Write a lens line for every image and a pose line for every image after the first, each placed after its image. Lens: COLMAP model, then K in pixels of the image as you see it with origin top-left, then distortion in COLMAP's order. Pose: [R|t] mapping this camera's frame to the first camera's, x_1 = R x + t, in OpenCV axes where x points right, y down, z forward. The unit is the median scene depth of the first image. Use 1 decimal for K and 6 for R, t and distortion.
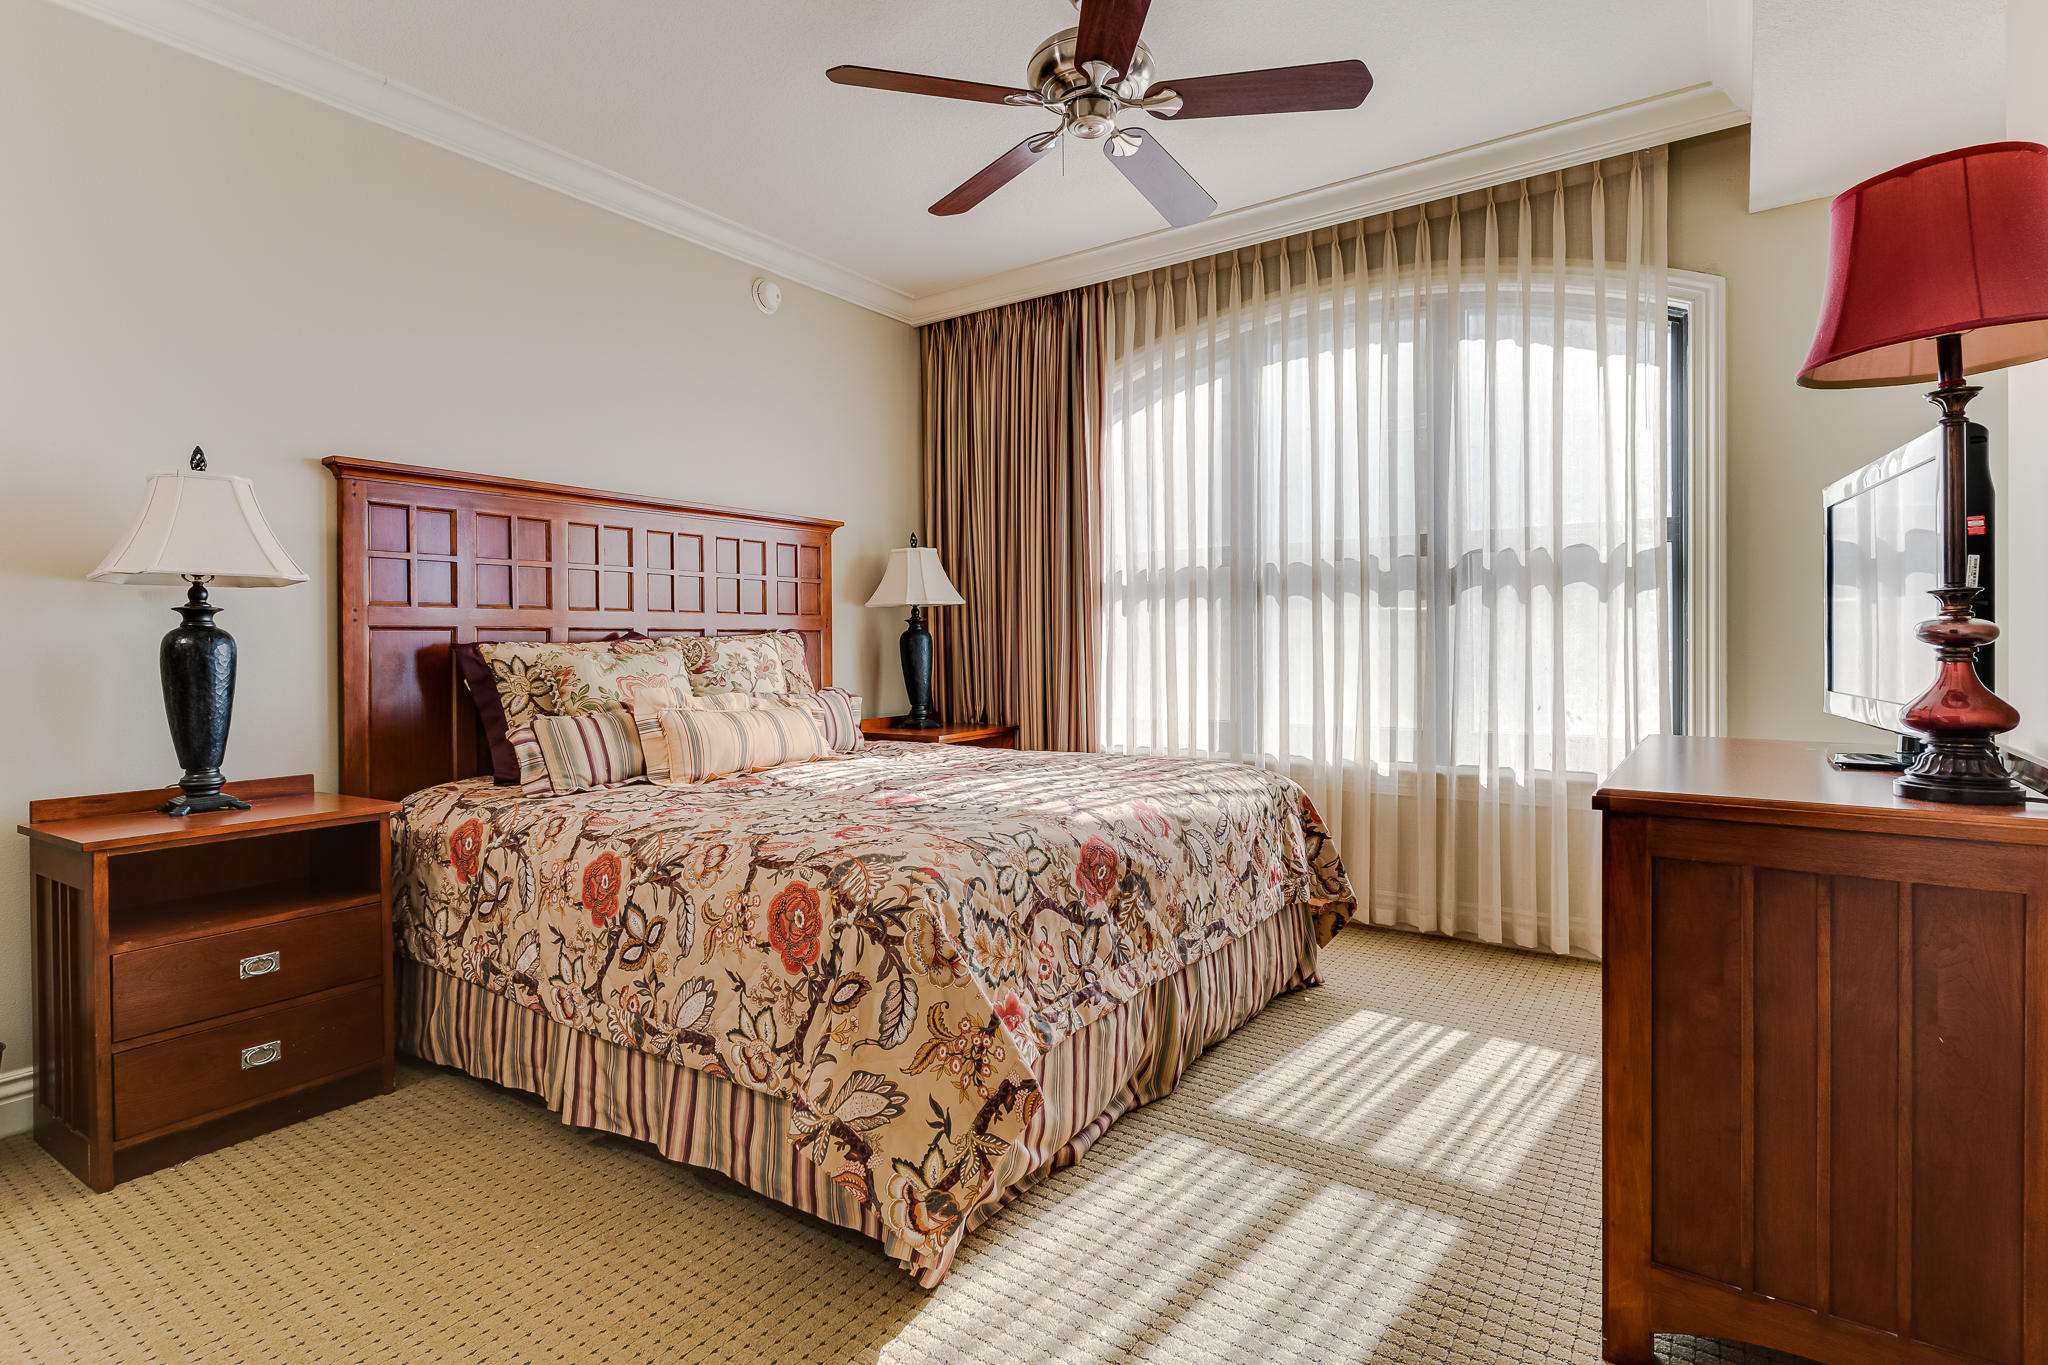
lens RADIAL K [[979.0, 0, 1006.8], [0, 979.0, 663.0], [0, 0, 1]] dist [0.000708, 0.000070]
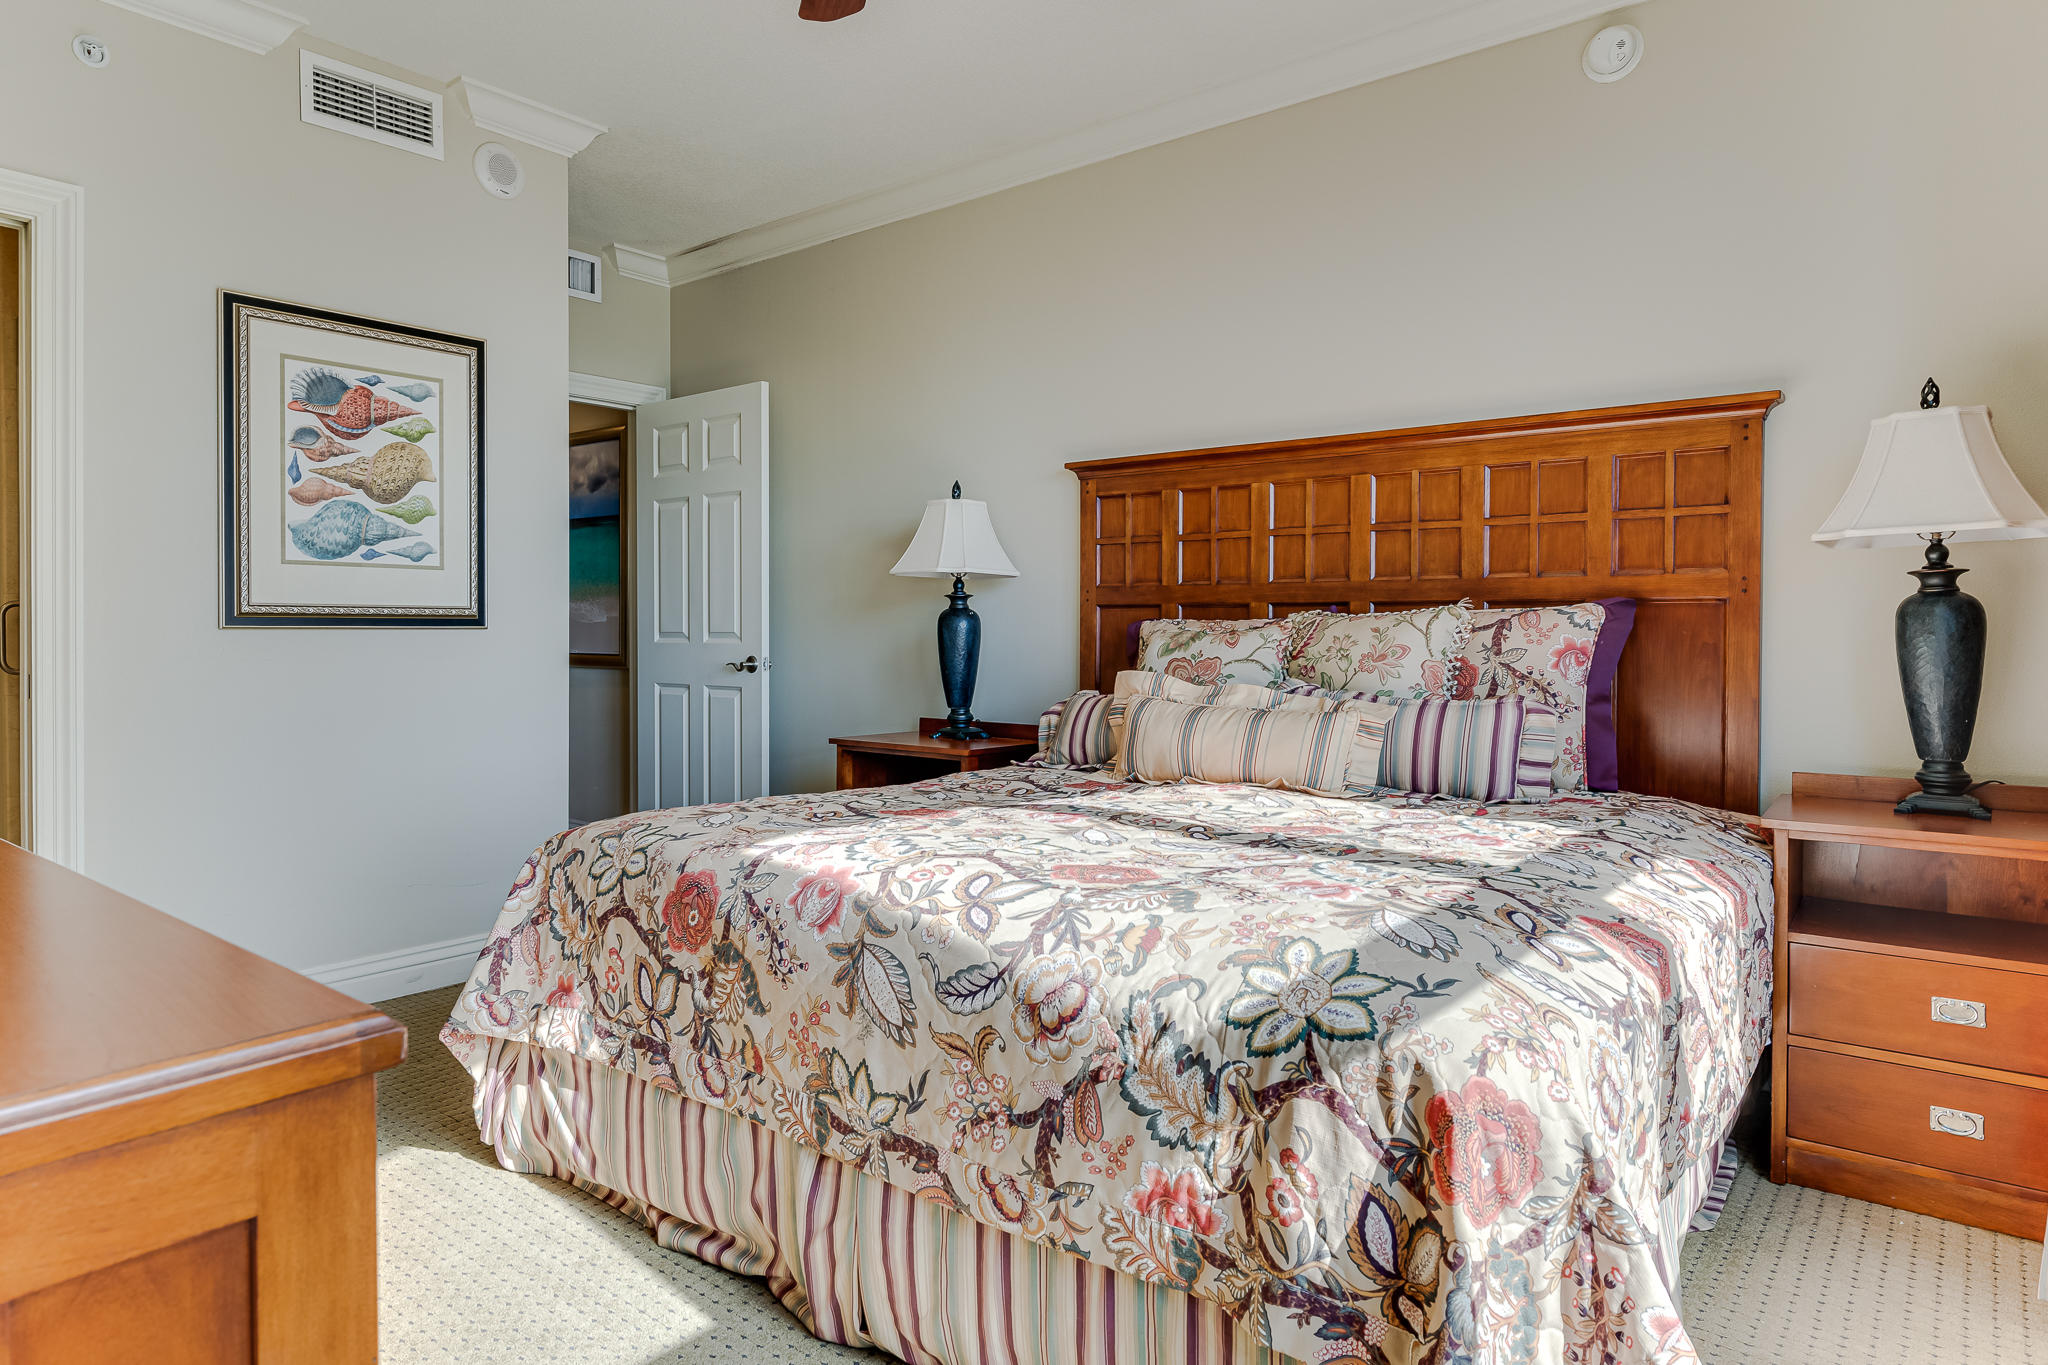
lens RADIAL K [[1271.0, 0, 1042.4], [0, 1271.0, 631.7], [0, 0, 1]] dist [0.016670, -0.008877]
pose [[-0.055717, 0.014936, -0.998335, 1.132443], [-0.017904, 0.999712, 0.015956, -0.038787], [0.998286, 0.018763, -0.055434, 1.370346]]
